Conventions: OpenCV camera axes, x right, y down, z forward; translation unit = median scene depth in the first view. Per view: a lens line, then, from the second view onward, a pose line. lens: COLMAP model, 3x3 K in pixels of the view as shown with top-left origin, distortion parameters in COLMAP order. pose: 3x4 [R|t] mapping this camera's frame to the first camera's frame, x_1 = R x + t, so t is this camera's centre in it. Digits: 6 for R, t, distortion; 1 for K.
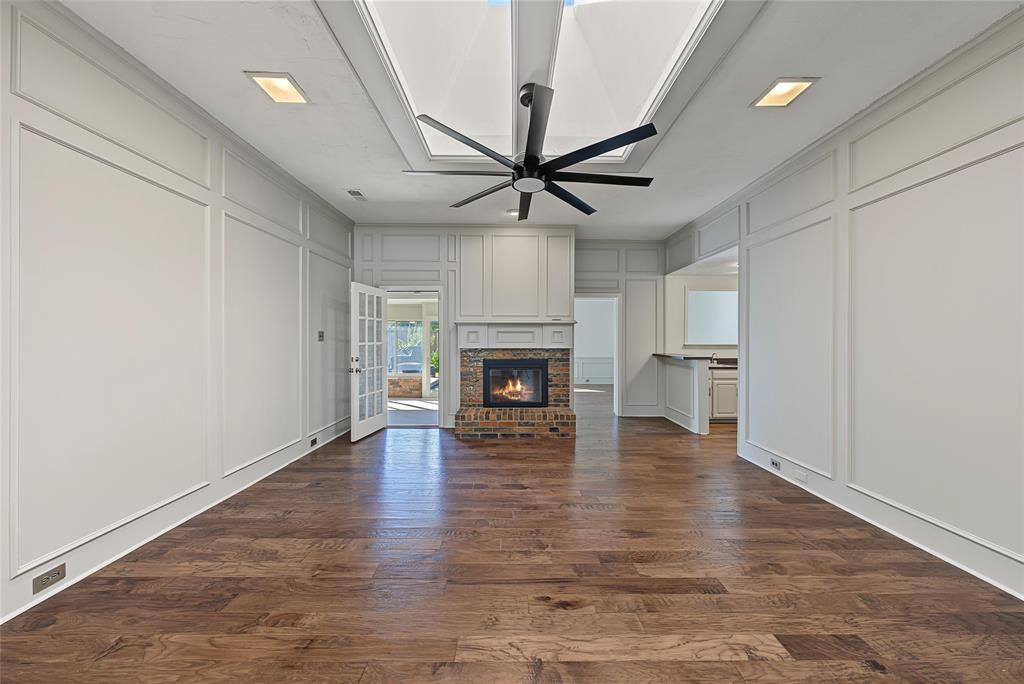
lens RADIAL K [[350.4, 0, 512.6], [0, 350.4, 337.9], [0, 0, 1]] dist [0.000238, -0.000092]
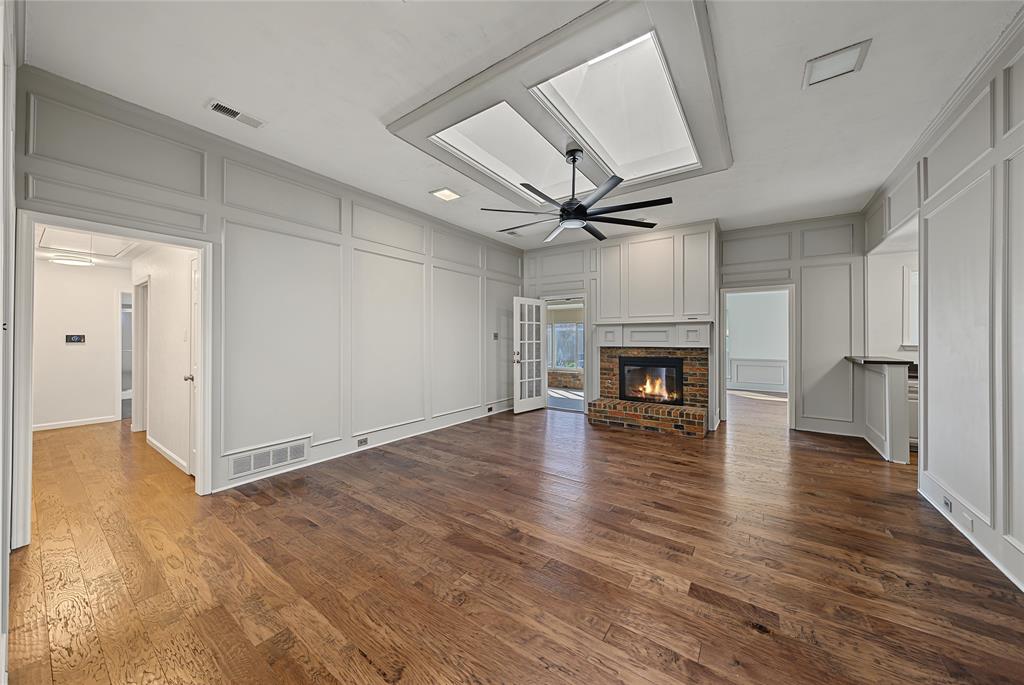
lens RADIAL K [[350.4, 0, 510.5], [0, 350.4, 338.1], [0, 0, 1]] dist [0.000238, -0.000092]
pose [[0.810620, -0.001809, -0.585570, 0.318864], [0.003546, 0.999992, 0.001820, -0.000300], [0.585562, -0.003552, 0.810620, -0.116110]]
